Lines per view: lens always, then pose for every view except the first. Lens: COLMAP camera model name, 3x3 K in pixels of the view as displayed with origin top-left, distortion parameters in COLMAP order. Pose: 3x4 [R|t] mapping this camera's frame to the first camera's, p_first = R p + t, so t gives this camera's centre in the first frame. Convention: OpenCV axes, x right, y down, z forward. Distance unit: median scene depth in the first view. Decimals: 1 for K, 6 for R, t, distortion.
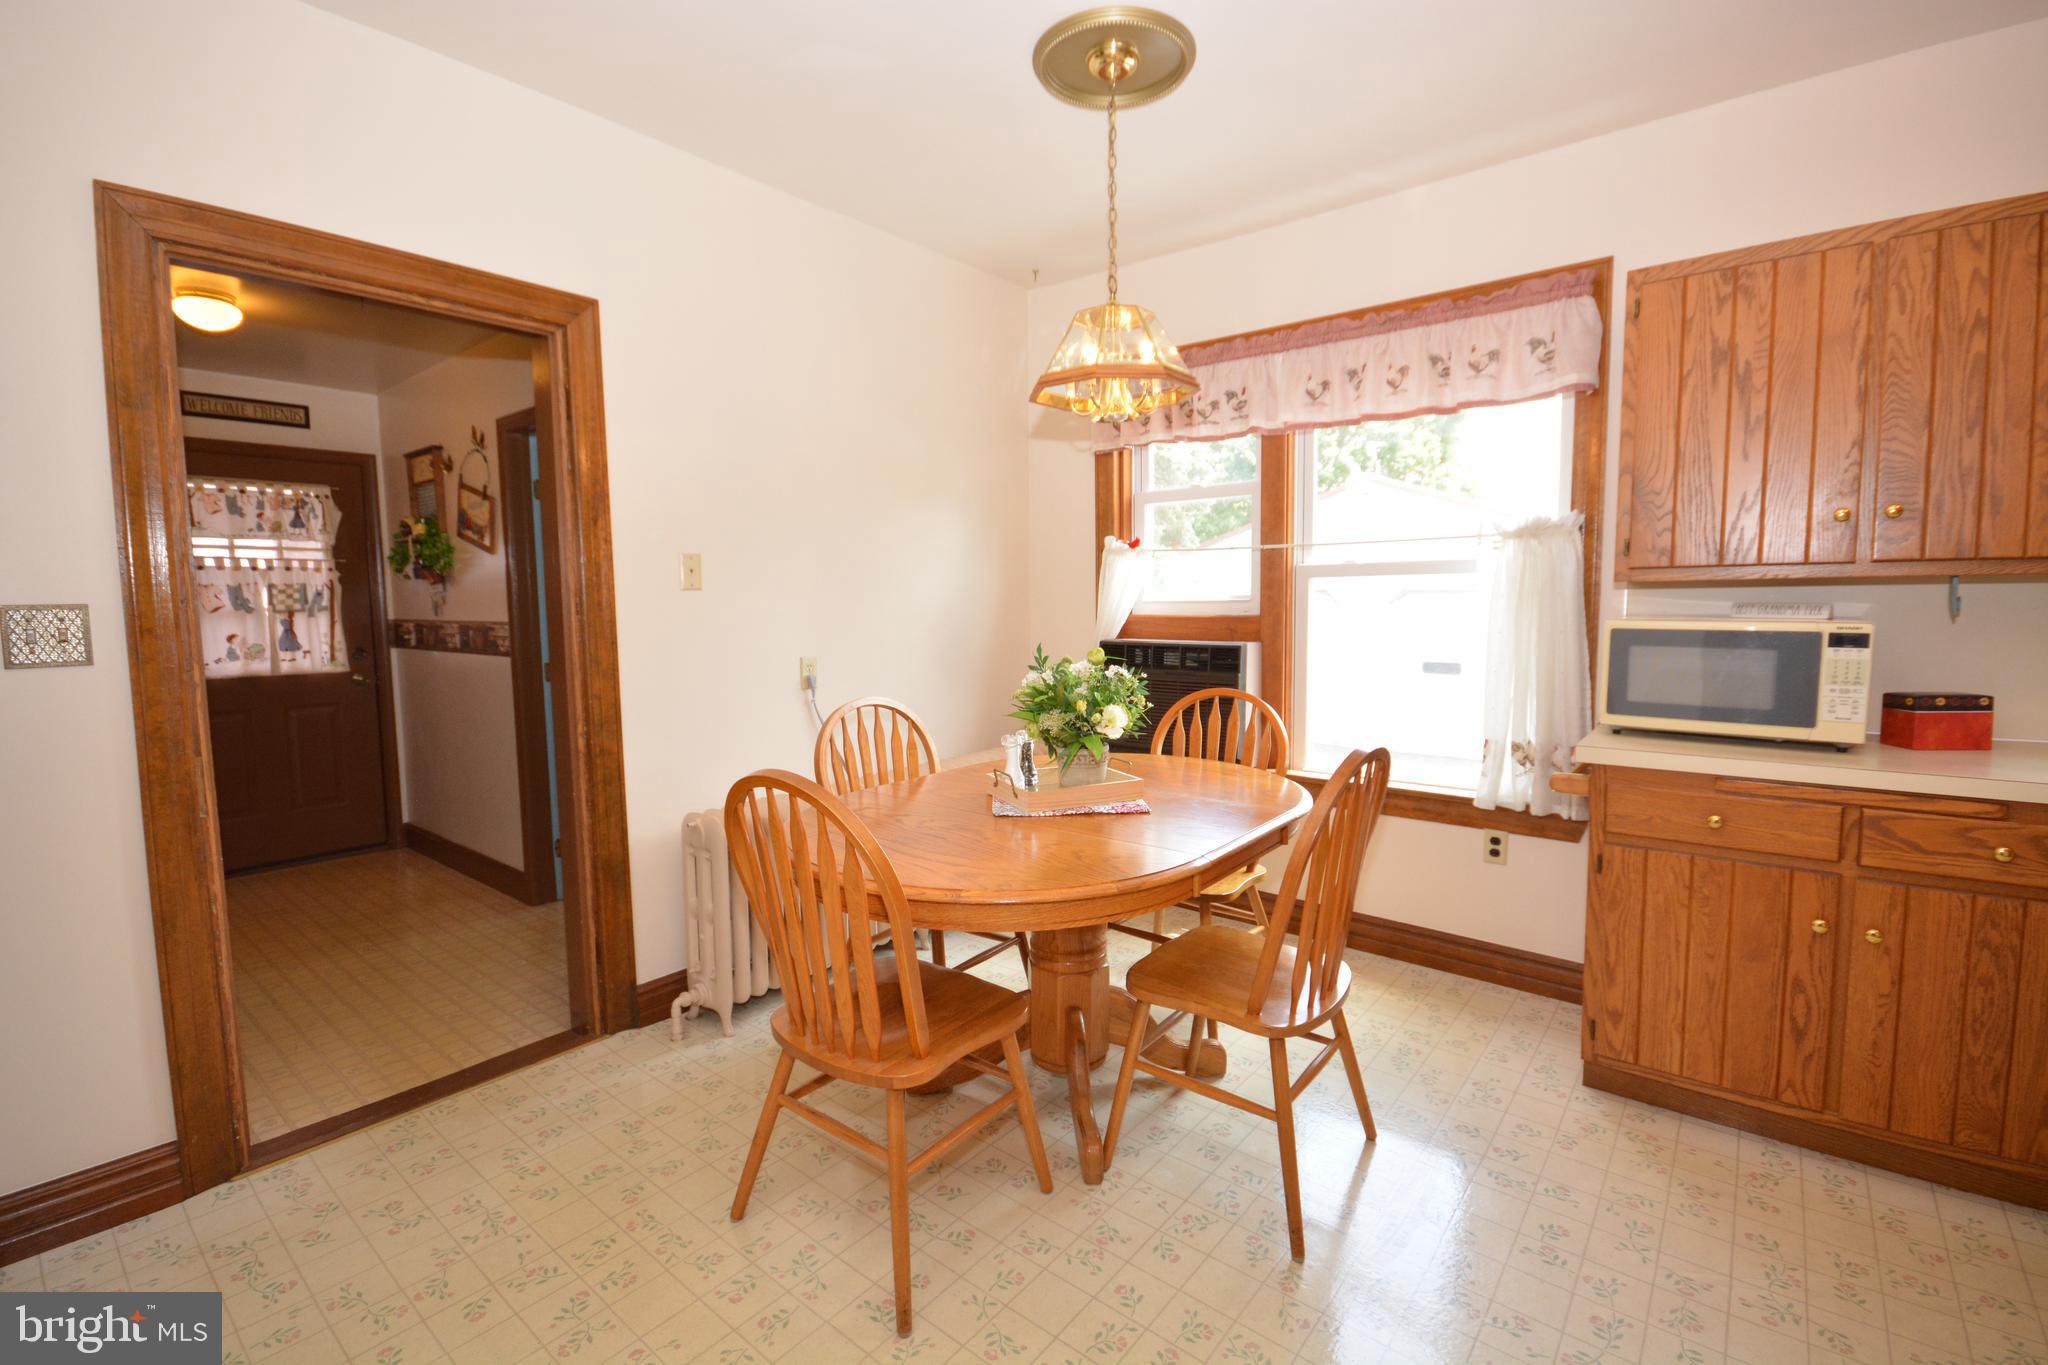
lens RADIAL K [[899.2, 0, 1022.6], [0, 899.2, 685.9], [0, 0, 1]] dist [-0.004320, -0.003098]
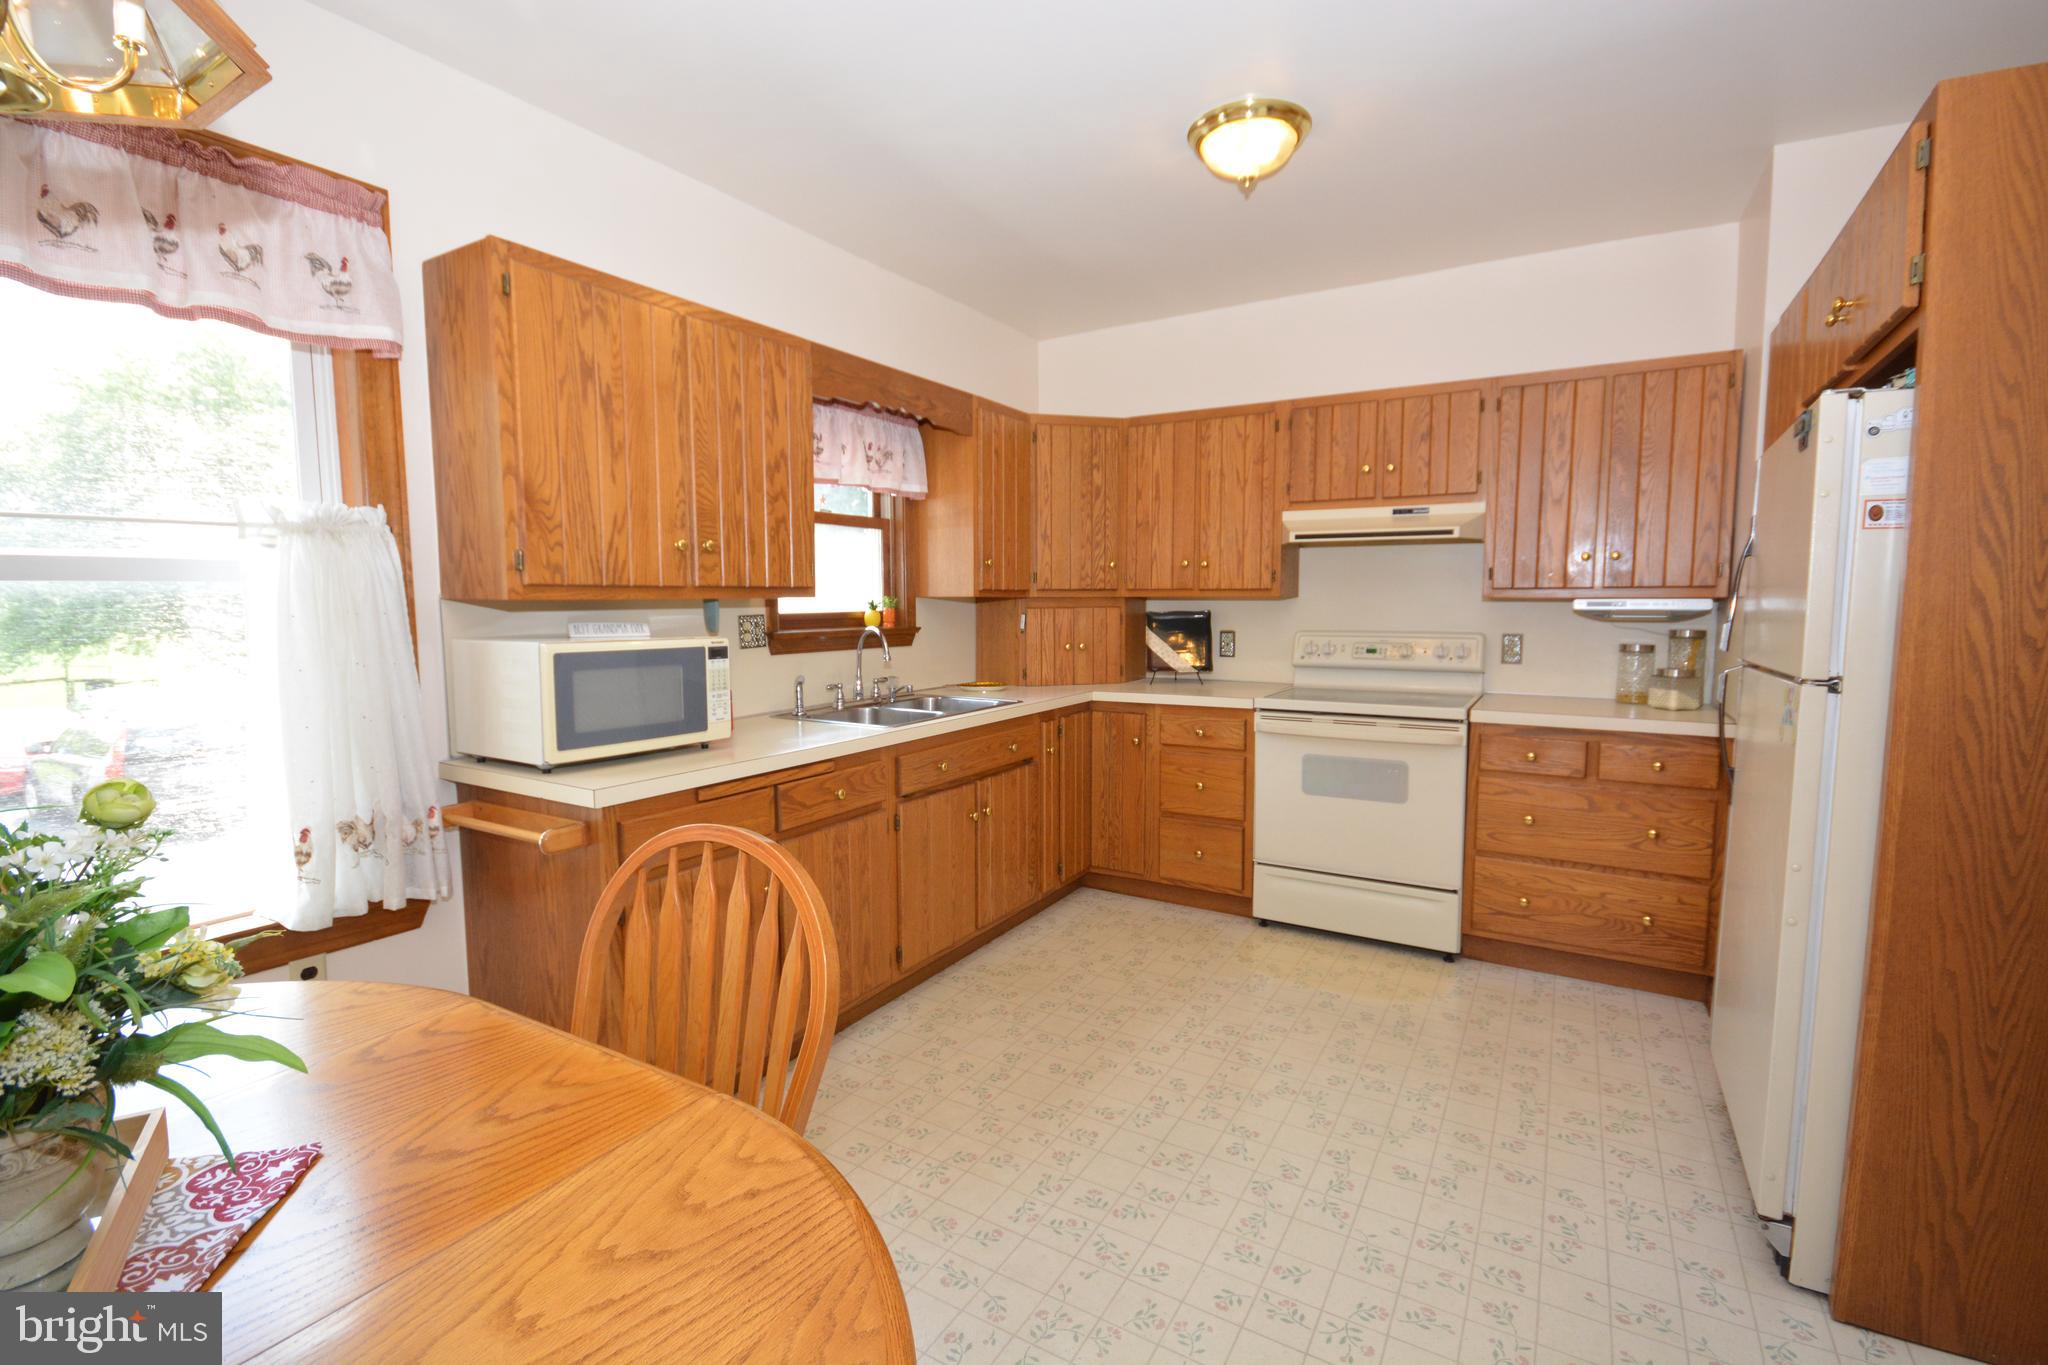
lens RADIAL K [[899.2, 0, 1020.4], [0, 899.2, 674.6], [0, 0, 1]] dist [-0.004320, -0.003098]
pose [[-0.157728, -0.069789, 0.985013, -0.255043], [0.097711, 0.991501, 0.085895, -0.069306], [-0.982637, 0.109795, -0.149568, 0.639905]]
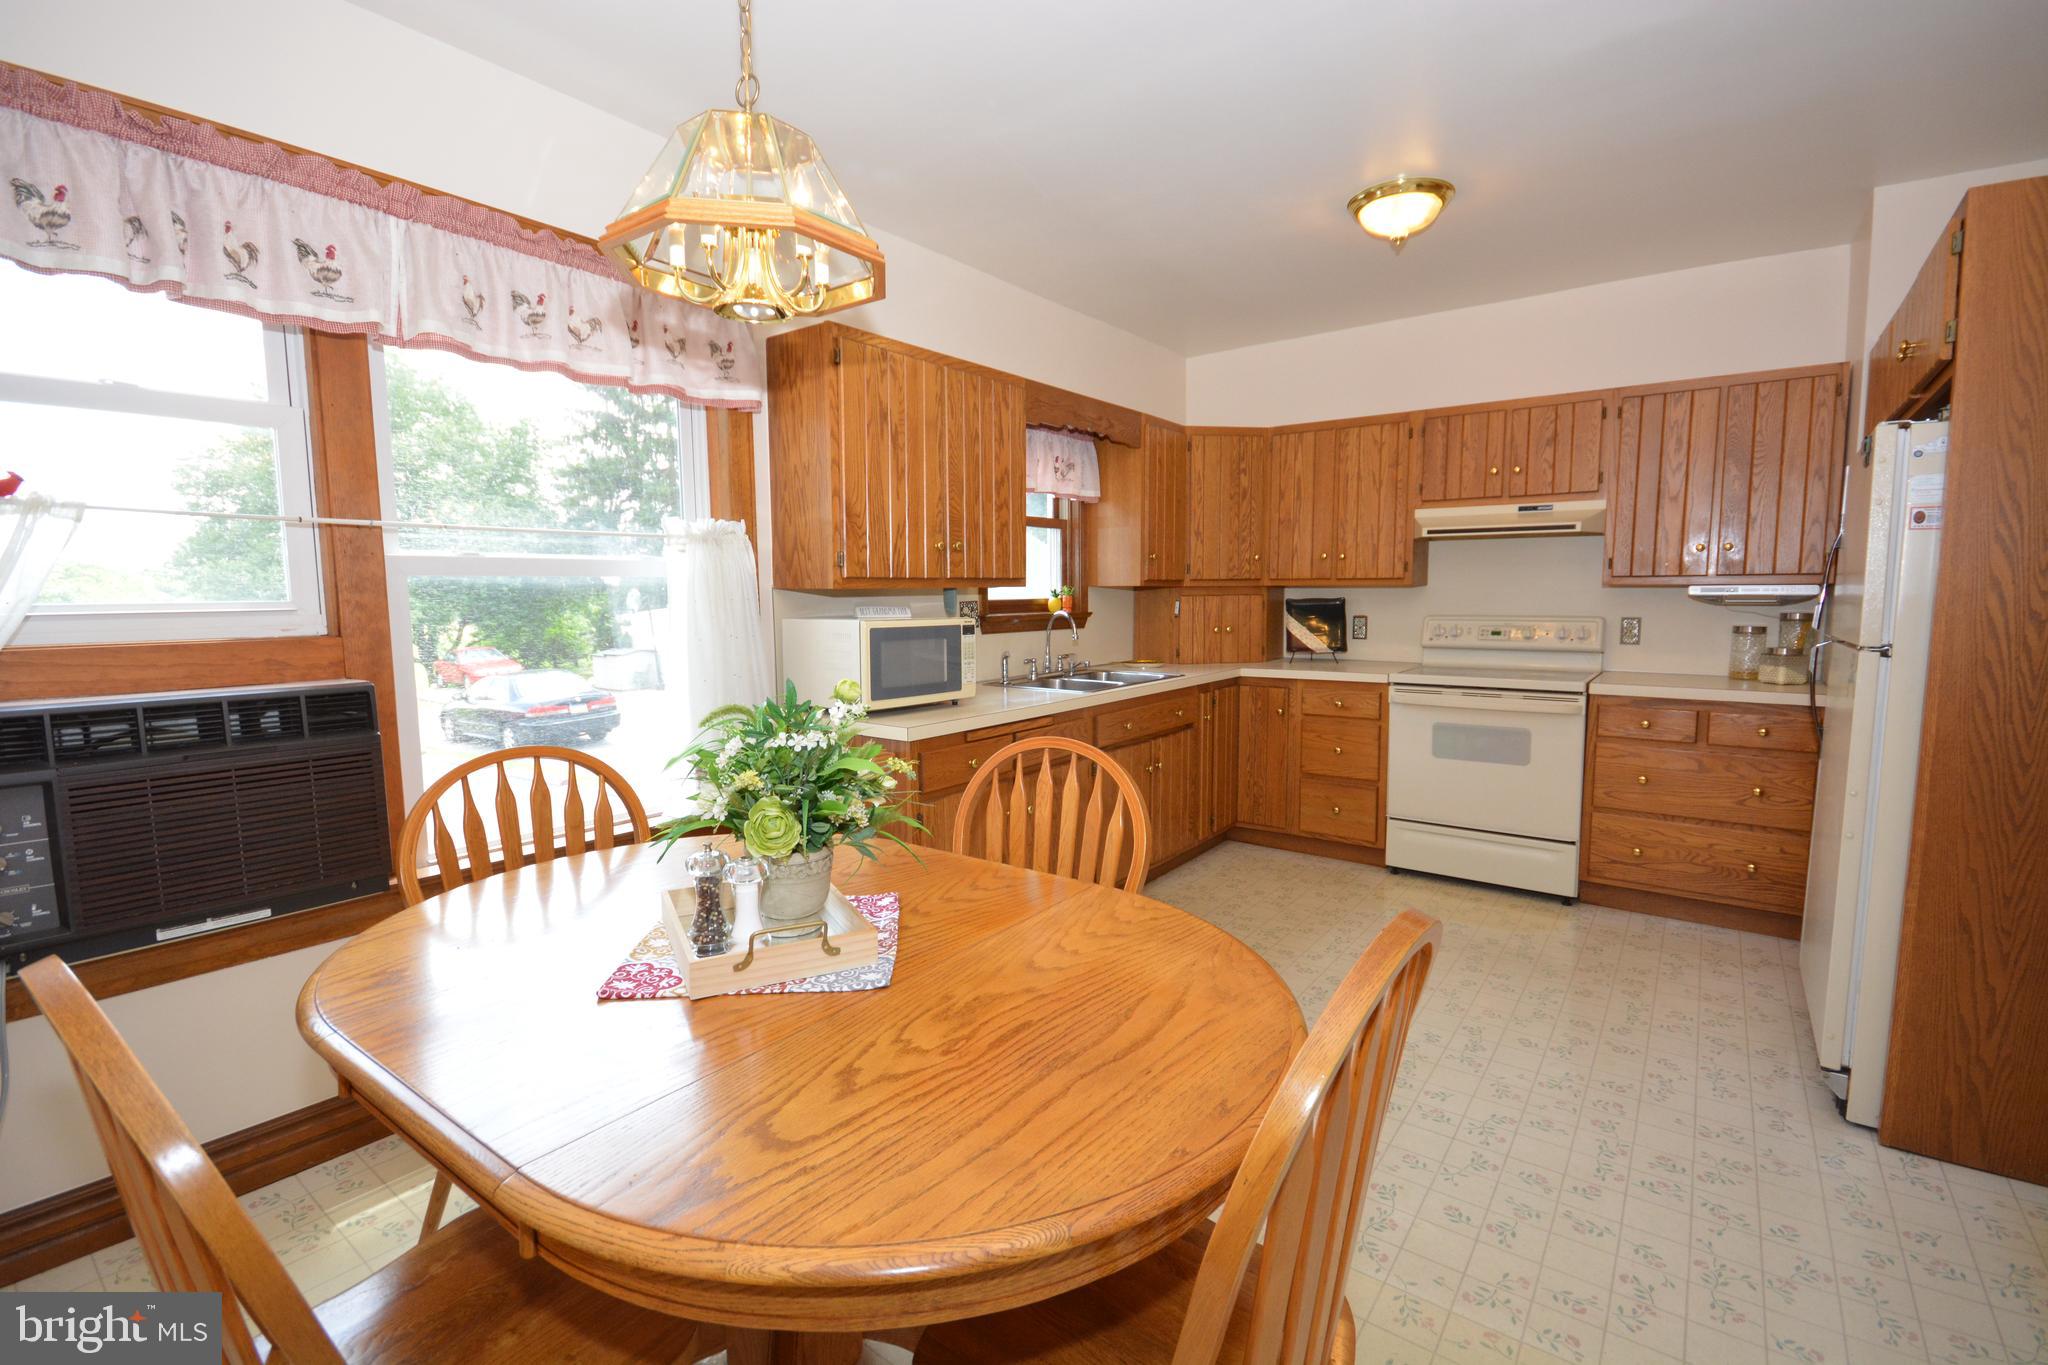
lens RADIAL K [[899.2, 0, 1018.0], [0, 899.2, 674.2], [0, 0, 1]] dist [-0.004320, -0.003098]
pose [[-0.051705, -0.080845, 0.995385, -0.495968], [0.101458, 0.991136, 0.085770, -0.080235], [-0.993495, 0.105424, -0.043044, 0.803960]]
